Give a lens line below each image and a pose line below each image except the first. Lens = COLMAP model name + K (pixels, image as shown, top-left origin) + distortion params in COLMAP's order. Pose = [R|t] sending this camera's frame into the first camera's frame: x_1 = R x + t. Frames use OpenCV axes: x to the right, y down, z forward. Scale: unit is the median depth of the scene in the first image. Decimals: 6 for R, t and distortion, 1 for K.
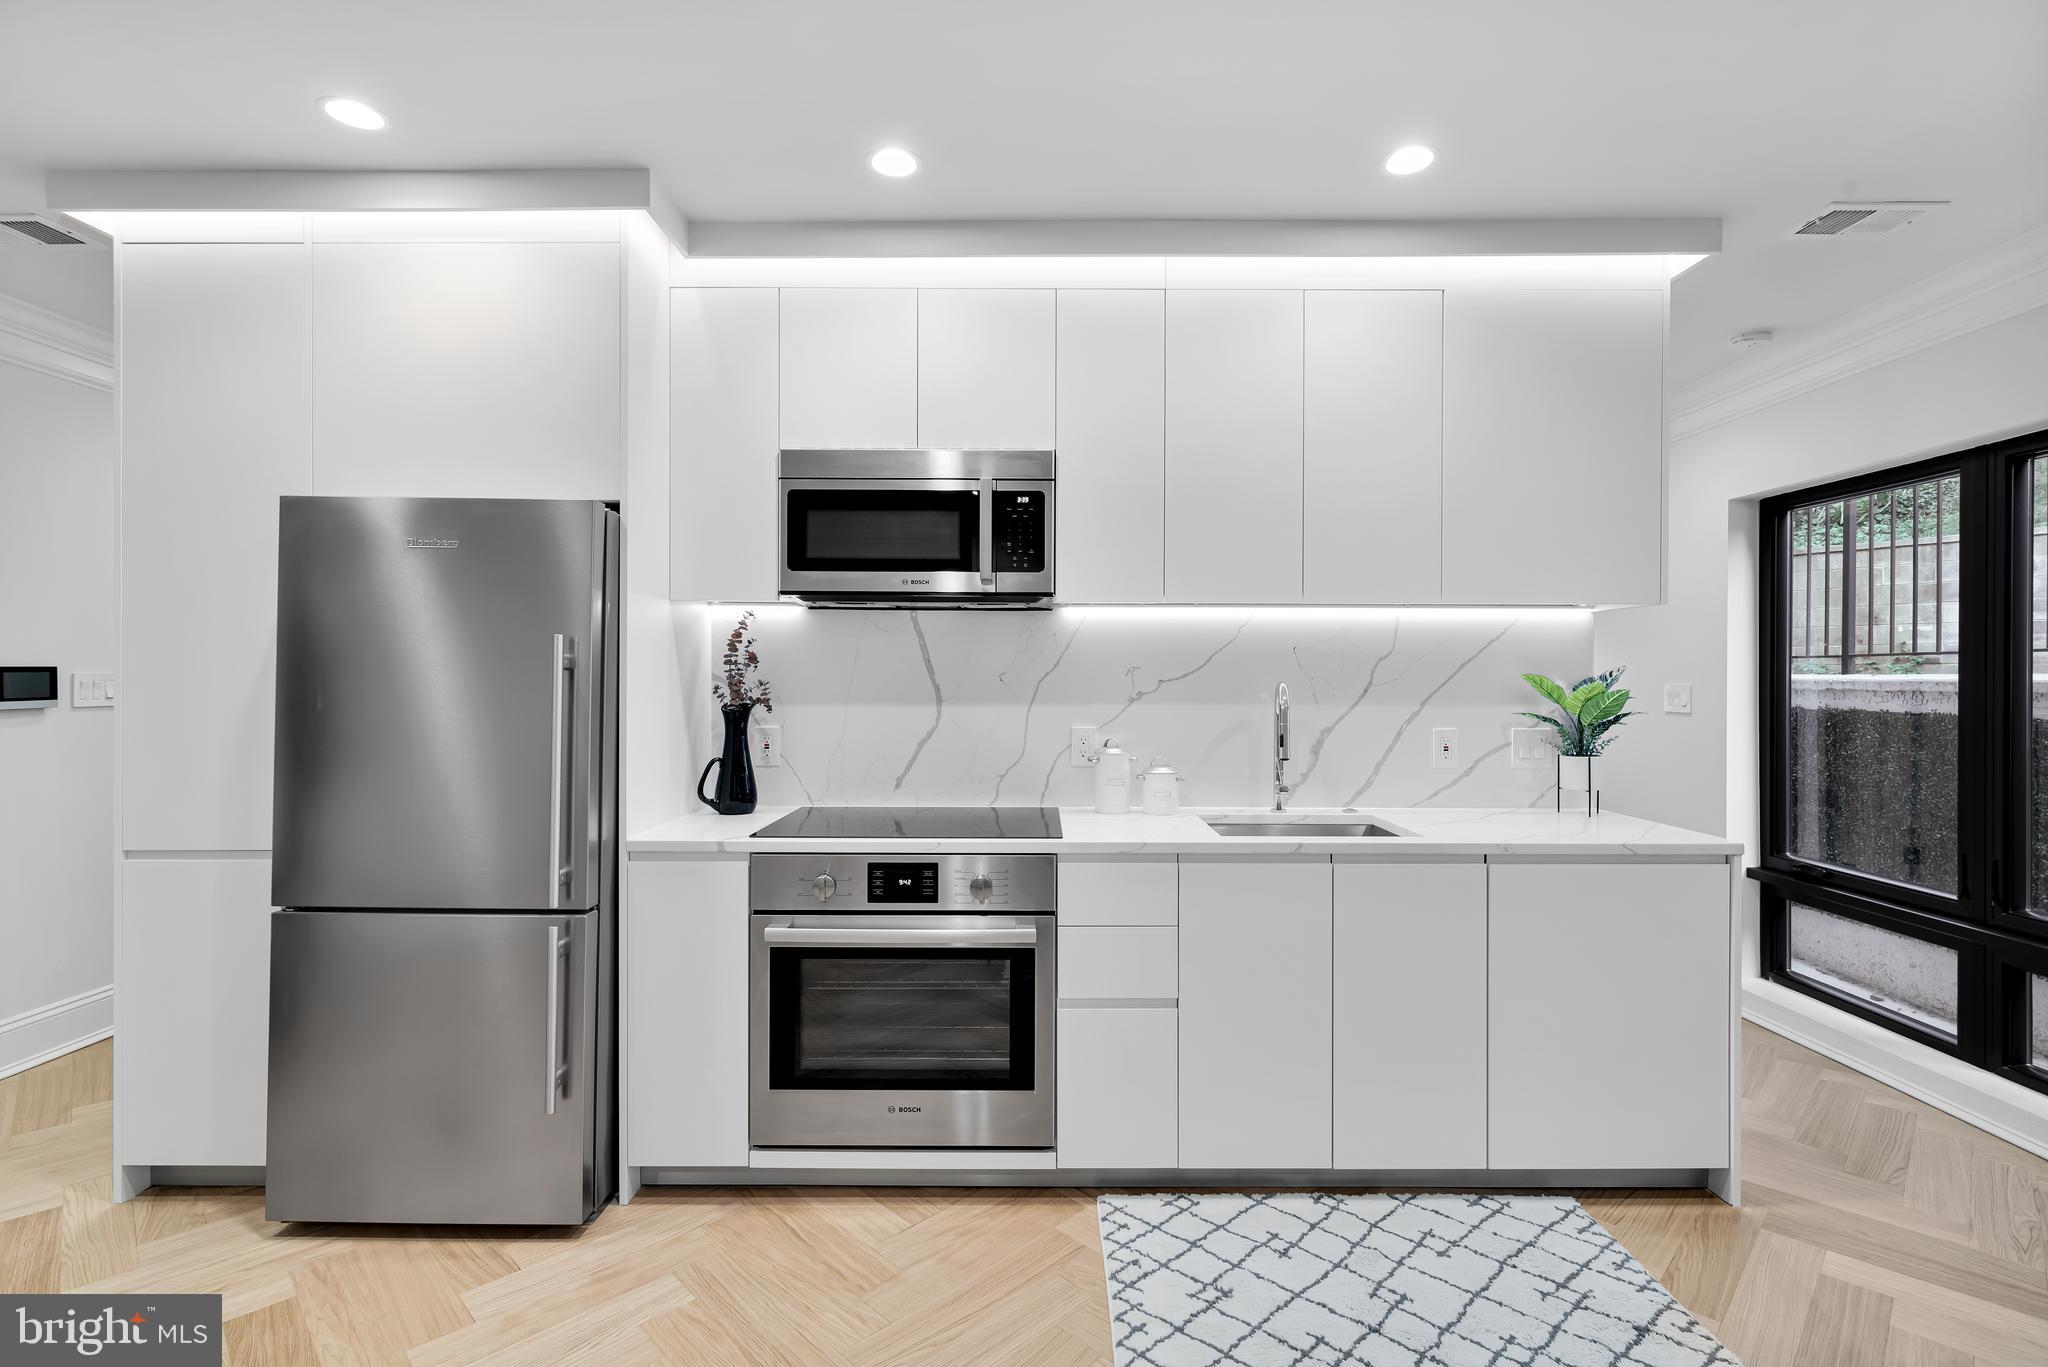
lens RADIAL K [[940.2, 0, 1028.1], [0, 940.2, 685.5], [0, 0, 1]] dist [-0.001340, -0.000061]
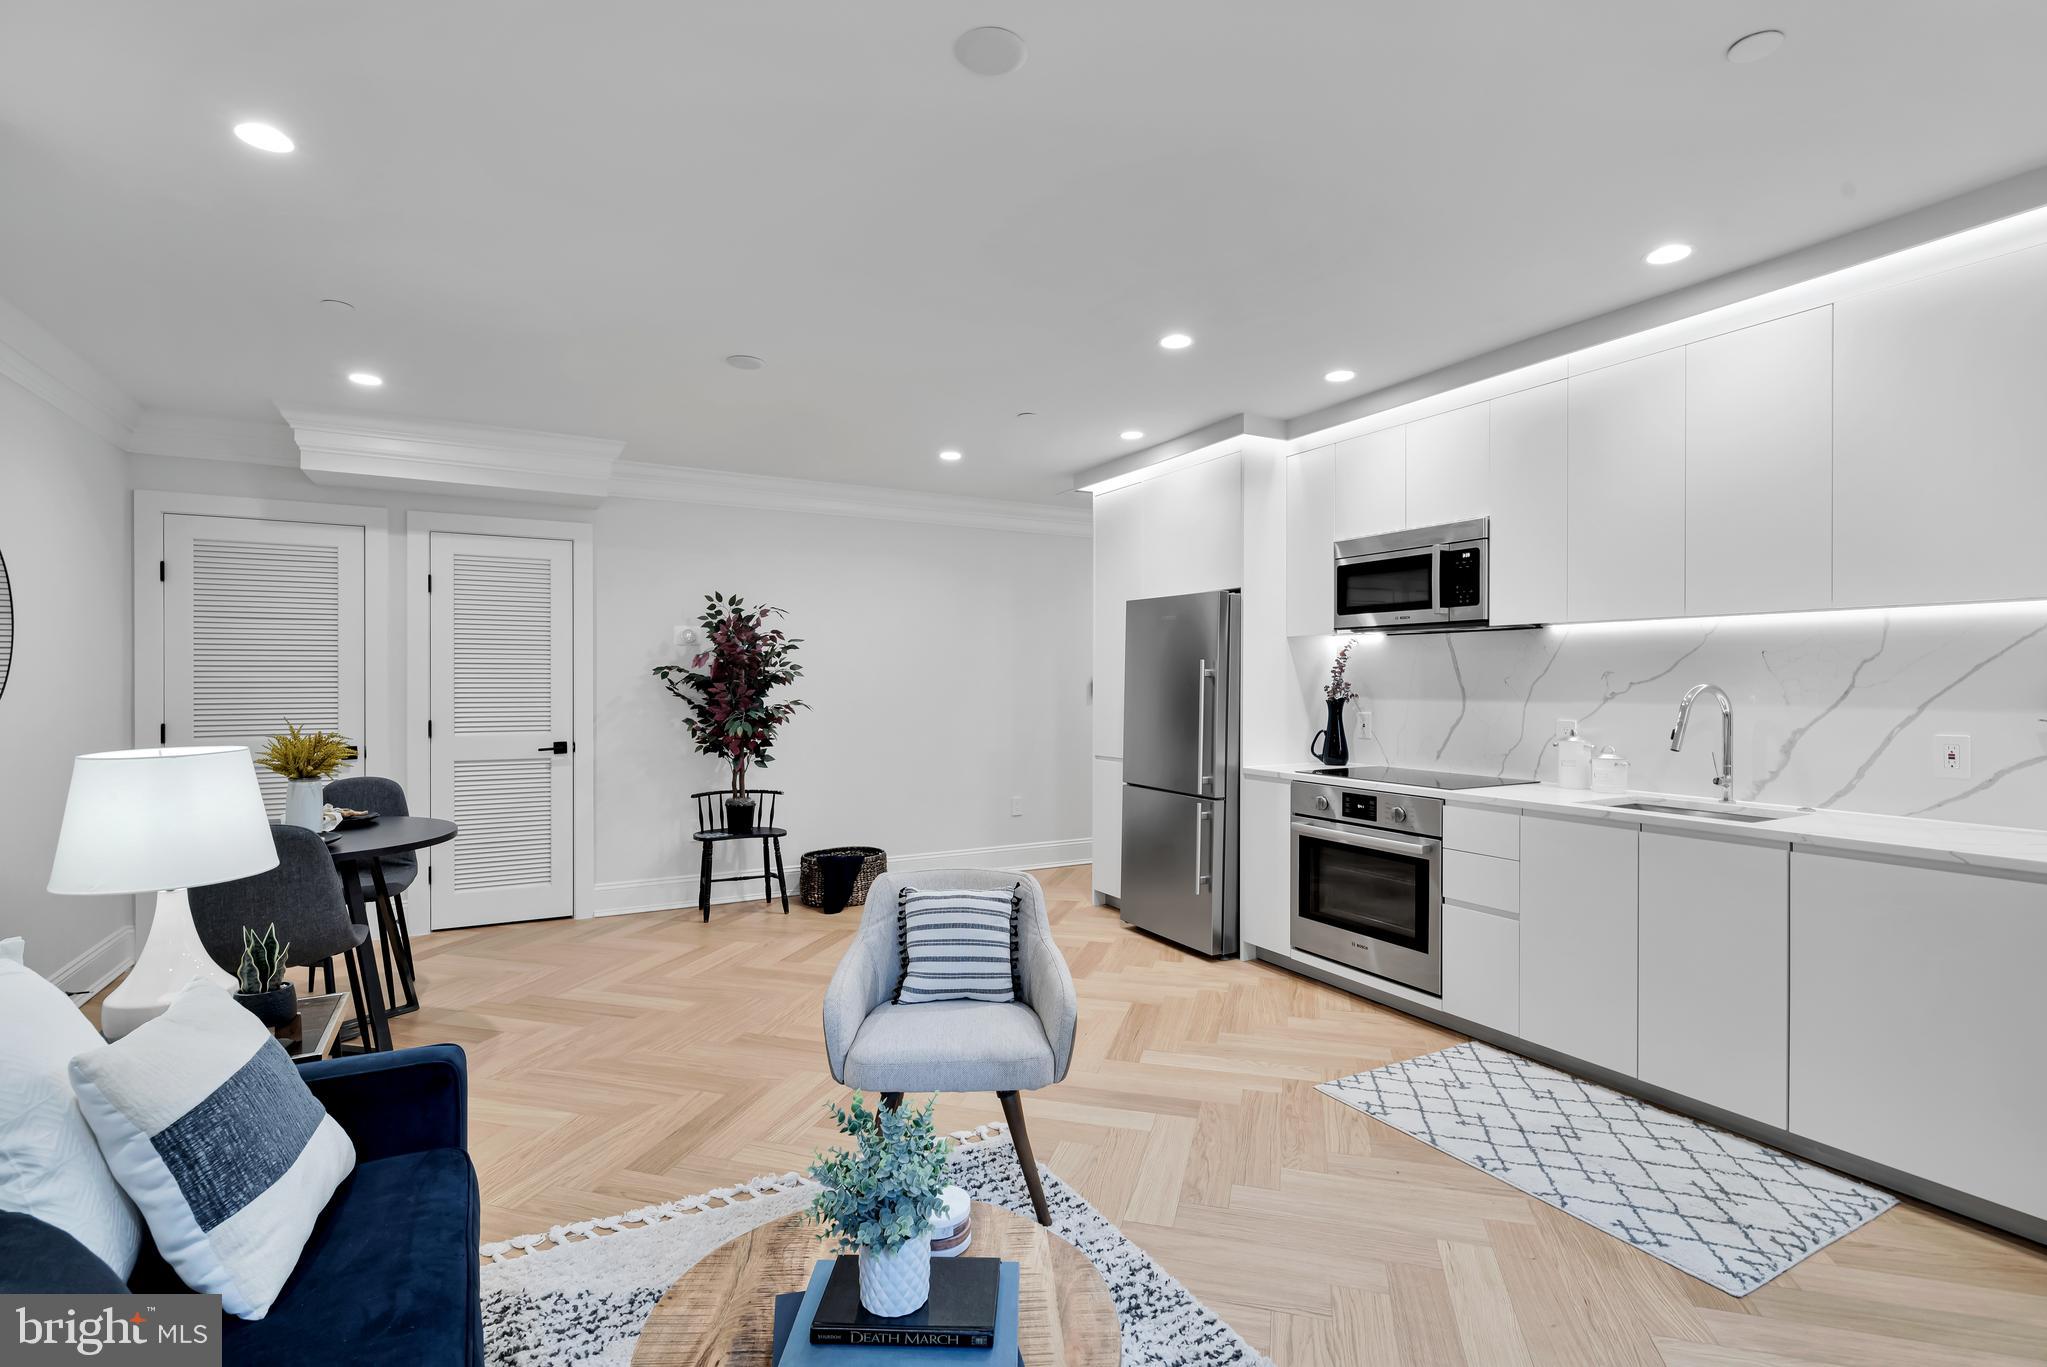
lens RADIAL K [[939.7, 0, 1014.7], [0, 939.7, 691.5], [0, 0, 1]] dist [-0.001340, -0.000061]
pose [[0.482240, 0.008228, -0.876001, 0.959657], [-0.005228, 0.999965, 0.006514, 0.002523], [0.876024, 0.001438, 0.482266, -0.295079]]
